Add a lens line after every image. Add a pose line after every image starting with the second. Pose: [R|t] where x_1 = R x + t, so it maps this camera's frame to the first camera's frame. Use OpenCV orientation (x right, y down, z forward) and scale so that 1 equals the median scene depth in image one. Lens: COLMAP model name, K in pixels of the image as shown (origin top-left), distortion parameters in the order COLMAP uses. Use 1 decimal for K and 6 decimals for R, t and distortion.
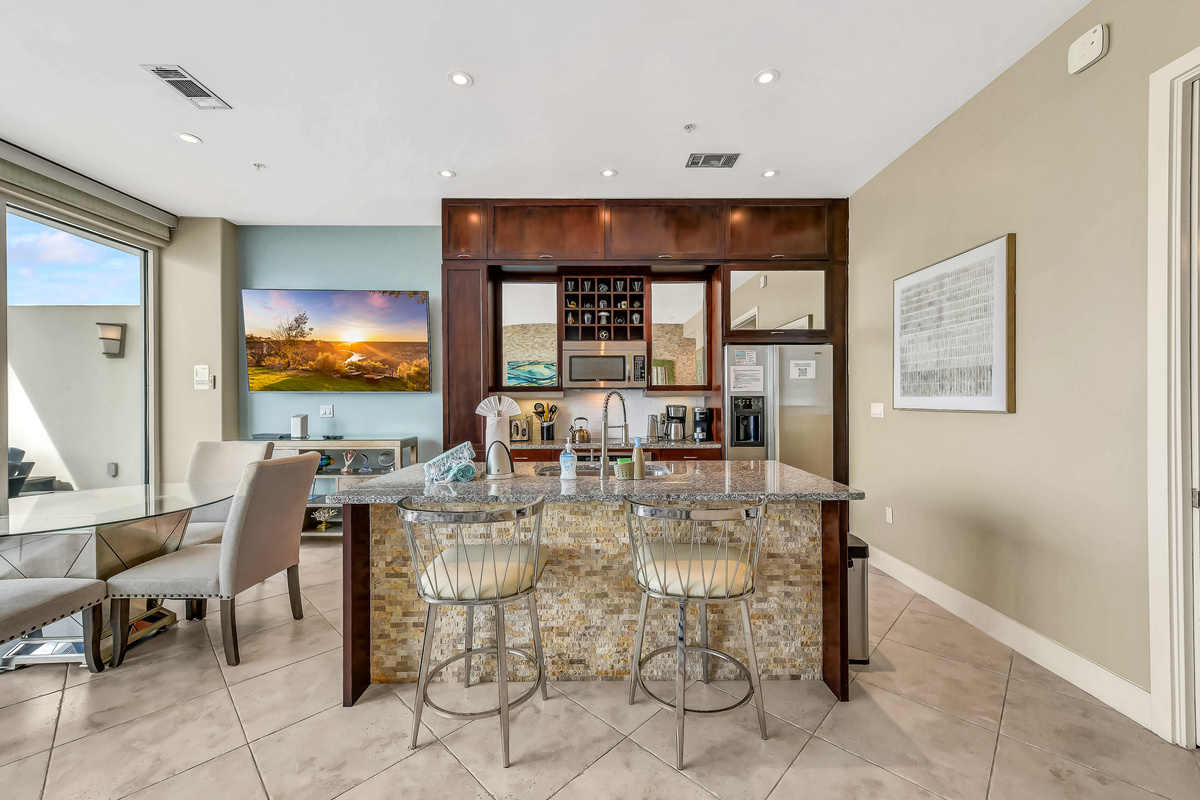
lens RADIAL K [[466.2, 0, 605.1], [0, 466.2, 399.4], [0, 0, 1]] dist [0.009455, -0.000695]
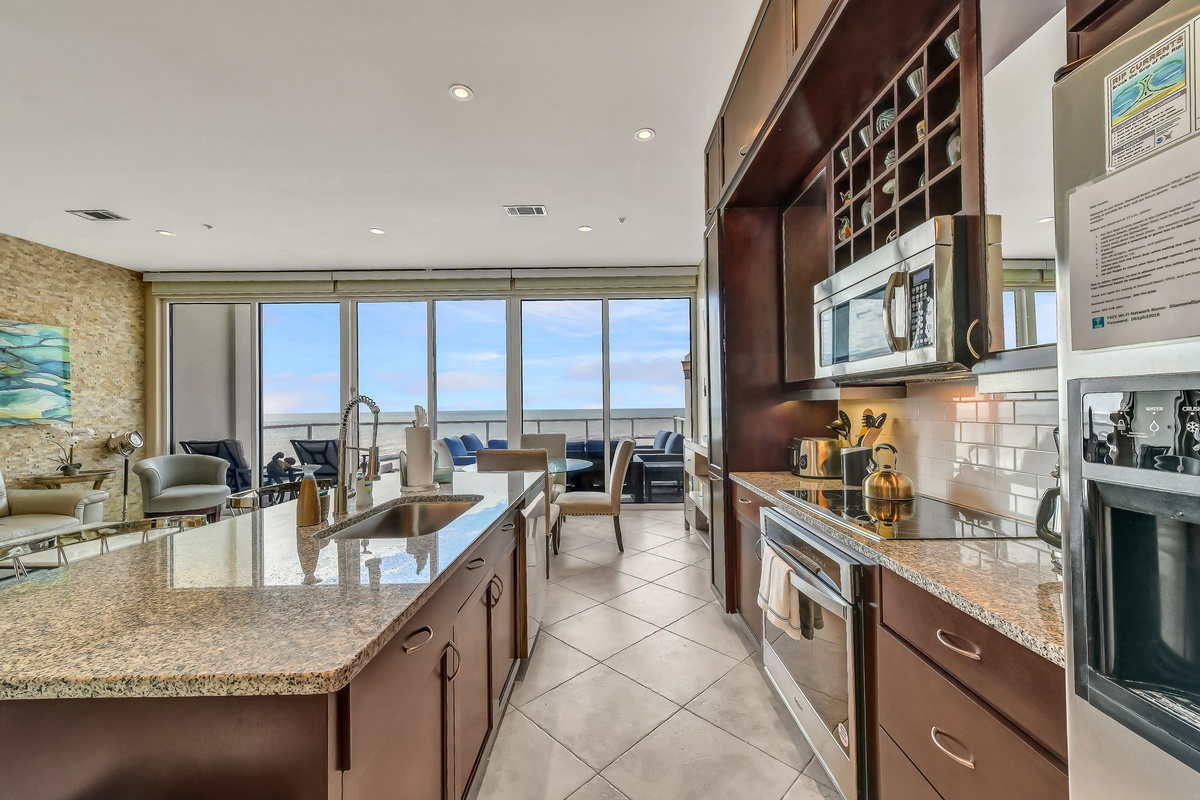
lens RADIAL K [[466.2, 0, 602.0], [0, 466.2, 401.0], [0, 0, 1]] dist [0.009455, -0.000695]
pose [[-0.024502, -0.009665, -0.999653, 0.409379], [0.015324, 0.999832, -0.010042, -0.001180], [0.999582, -0.015564, -0.024350, 0.788275]]
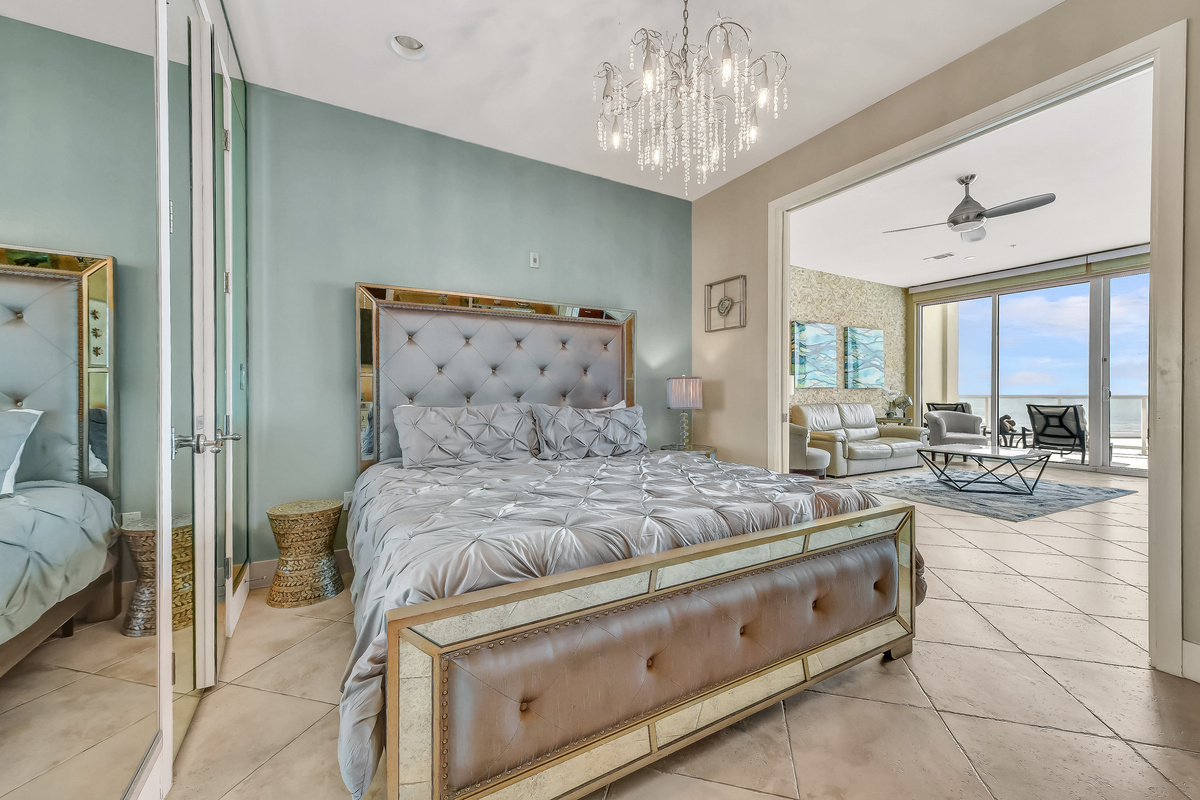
lens RADIAL K [[466.2, 0, 604.3], [0, 466.2, 396.5], [0, 0, 1]] dist [0.009455, -0.000695]
pose [[-0.873512, 0.007410, -0.486747, 1.211977], [0.005385, 0.999970, 0.005560, 0.041757], [0.486774, 0.002236, -0.873525, 0.556024]]
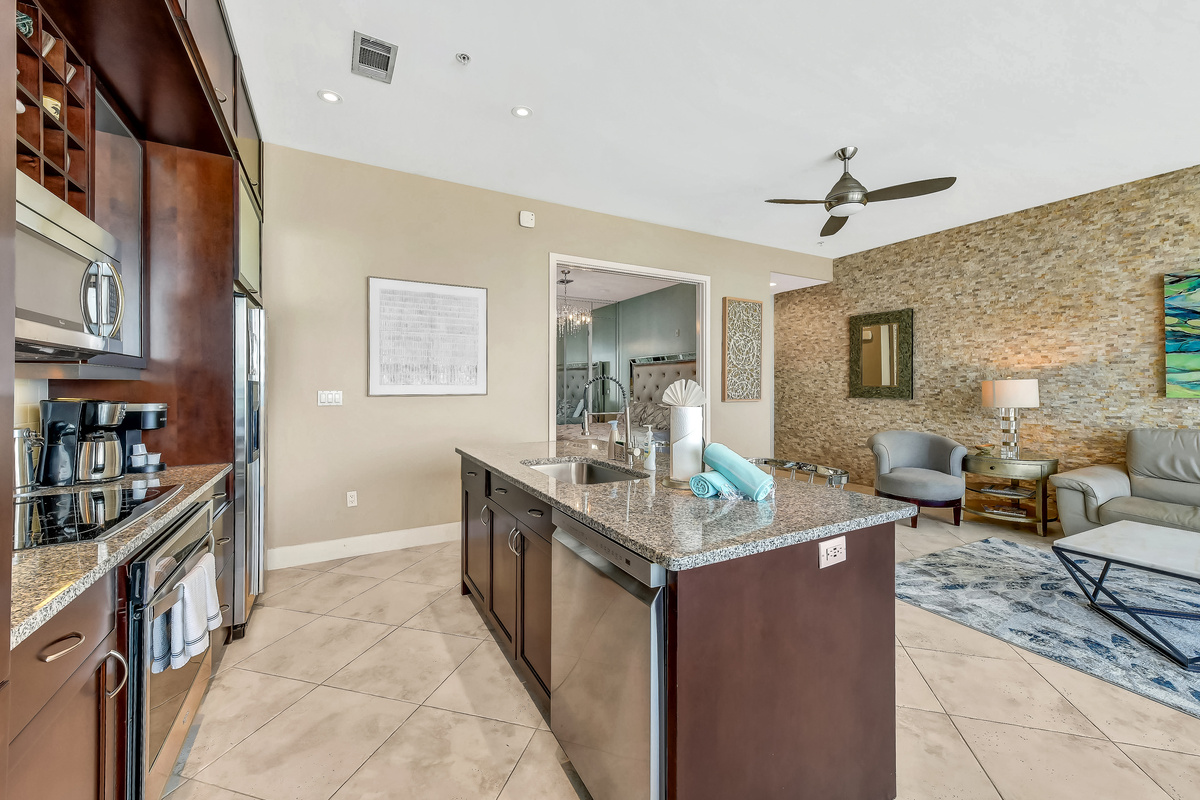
lens RADIAL K [[466.2, 0, 602.7], [0, 466.2, 388.2], [0, 0, 1]] dist [0.009455, -0.000695]
pose [[-0.479939, 0.001469, 0.877301, -0.470289], [0.001997, 0.999998, -0.000582, 0.004166], [-0.877300, 0.001473, -0.479941, 0.831857]]
